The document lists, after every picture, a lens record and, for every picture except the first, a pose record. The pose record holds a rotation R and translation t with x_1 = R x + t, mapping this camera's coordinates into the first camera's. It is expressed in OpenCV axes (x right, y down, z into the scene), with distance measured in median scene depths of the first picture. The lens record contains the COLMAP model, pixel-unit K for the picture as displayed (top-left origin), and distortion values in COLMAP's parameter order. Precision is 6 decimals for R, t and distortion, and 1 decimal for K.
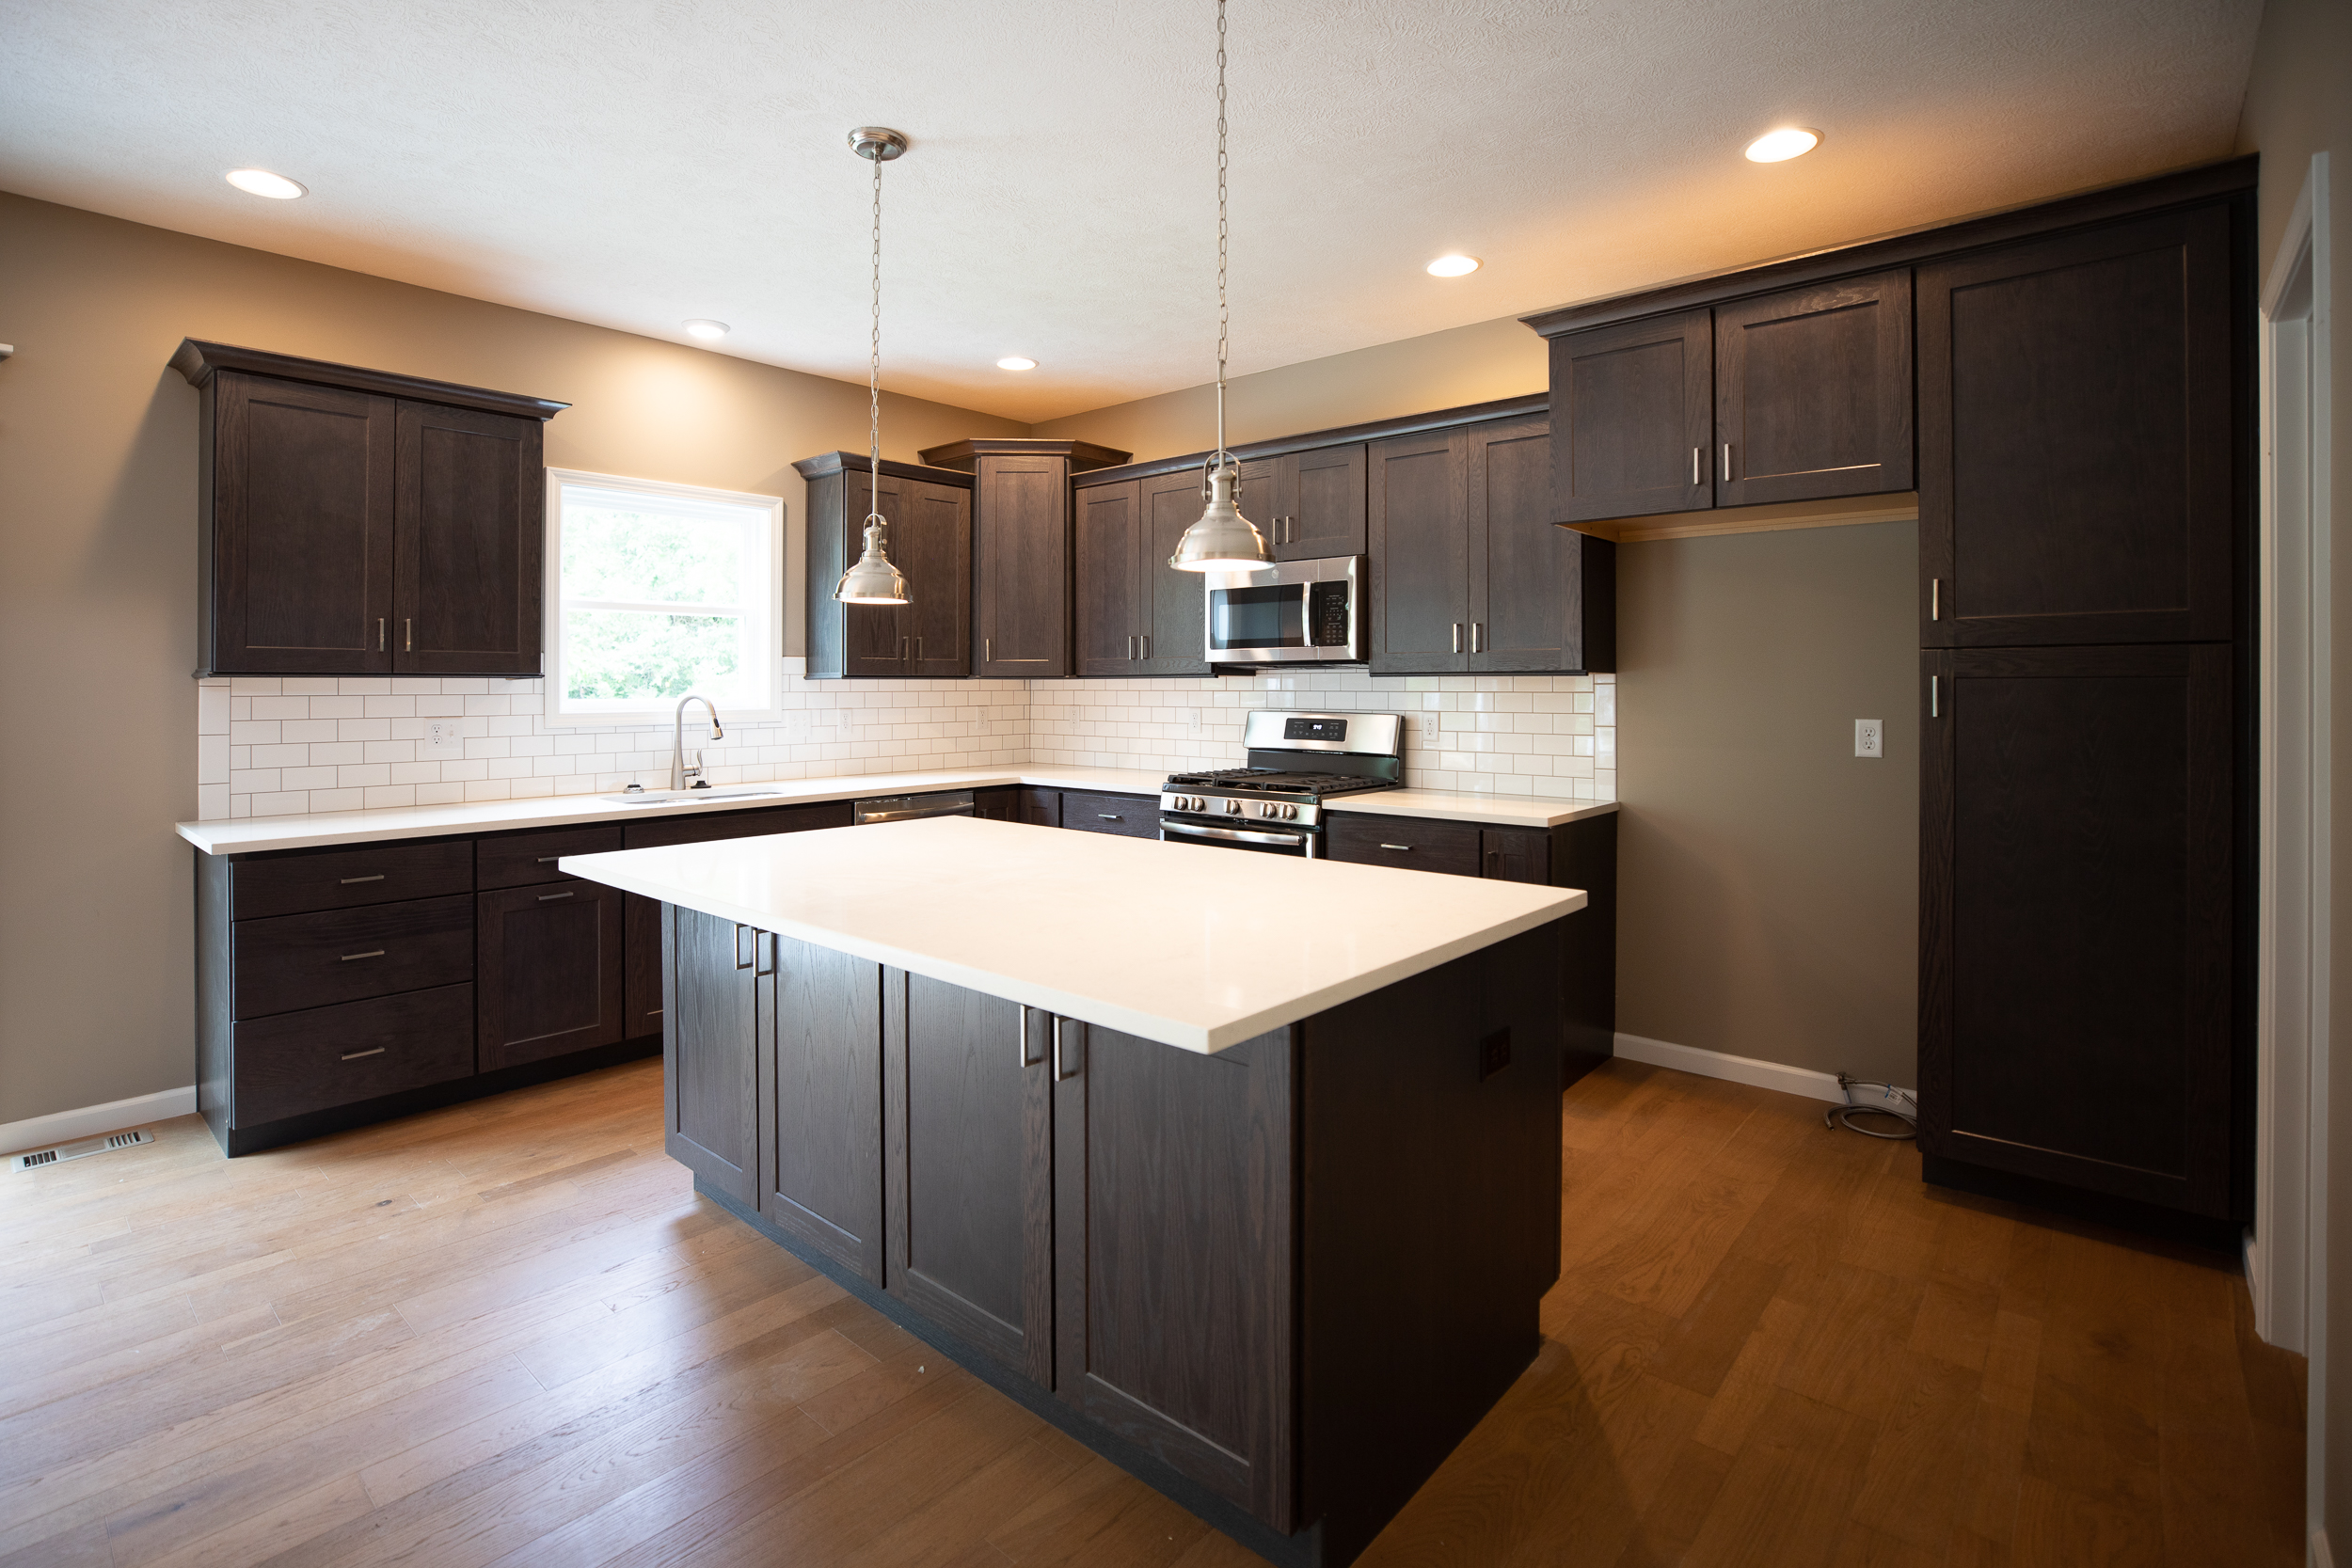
lens RADIAL K [[1082.4, 0, 1169.7], [0, 1082.4, 675.4], [0, 0, 1]] dist [-0.029957, 0.008016]
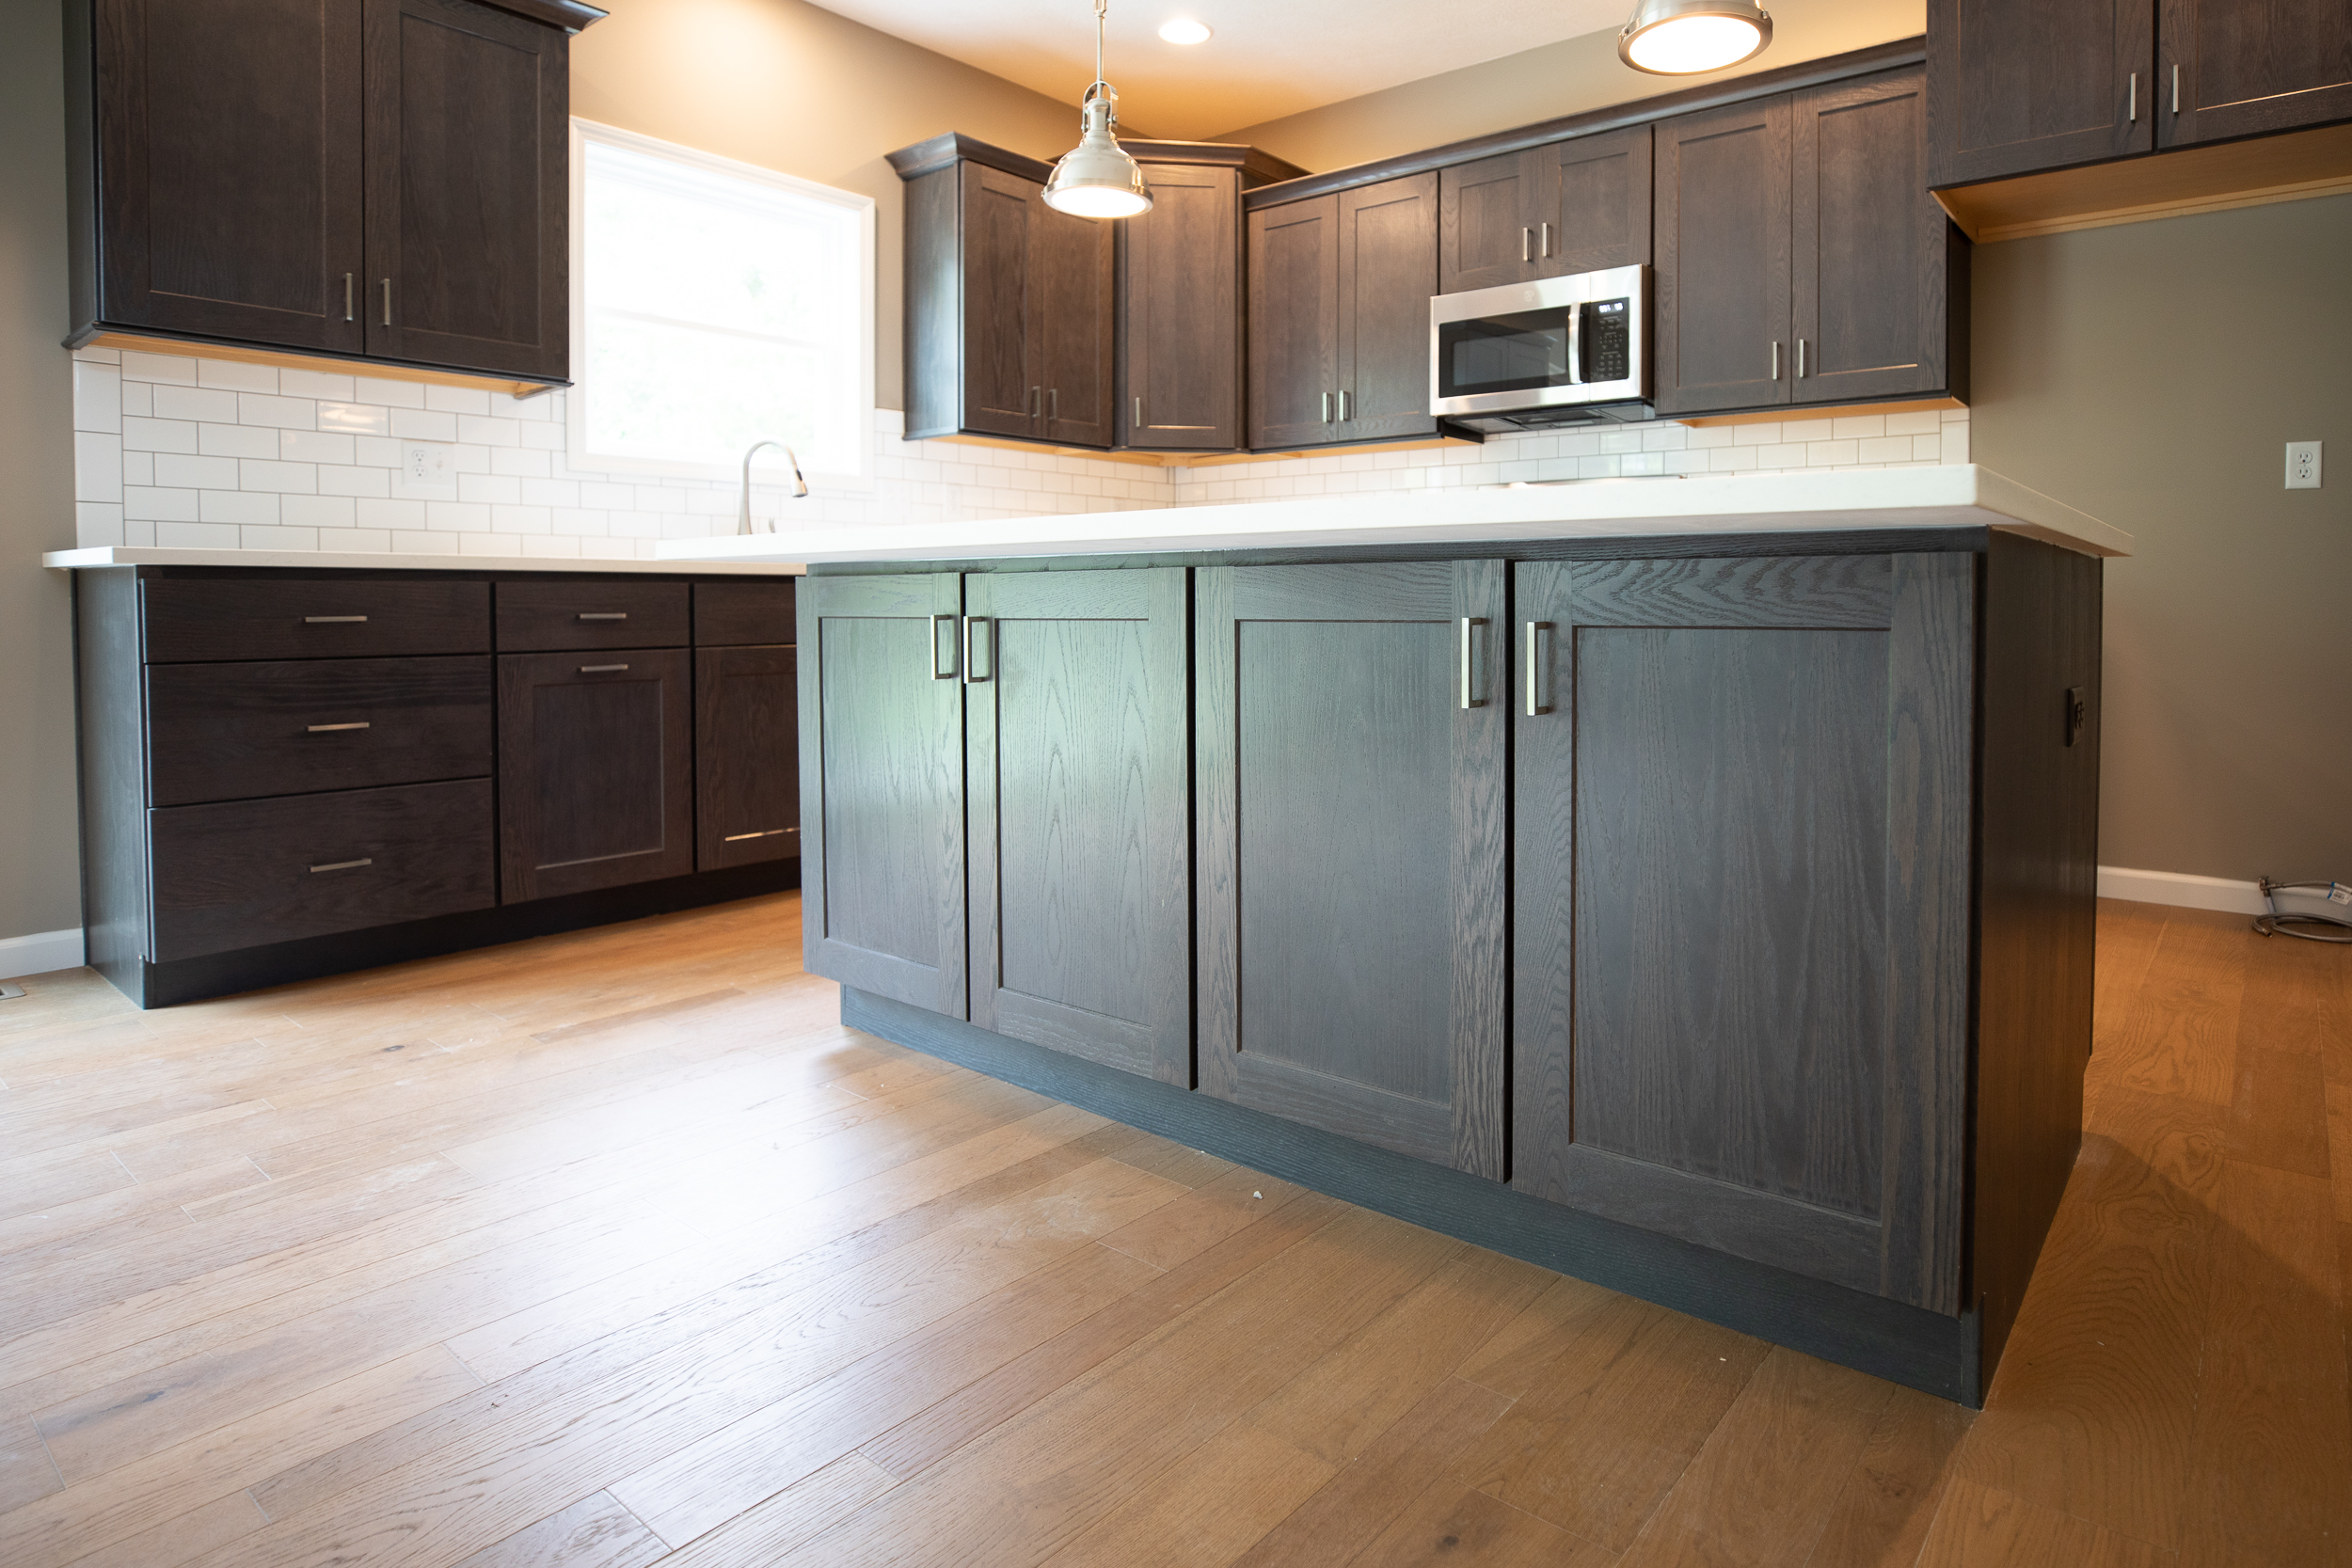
lens RADIAL K [[1272.8, 0, 1344.5], [0, 1272.8, 620.4], [0, 0, 1]] dist [-0.029922, 0.008338]
pose [[0.996678, 0.002035, 0.081413, -0.128705], [-0.004696, 0.999461, 0.032504, 0.130434], [-0.081303, -0.032779, 0.996150, 0.096945]]
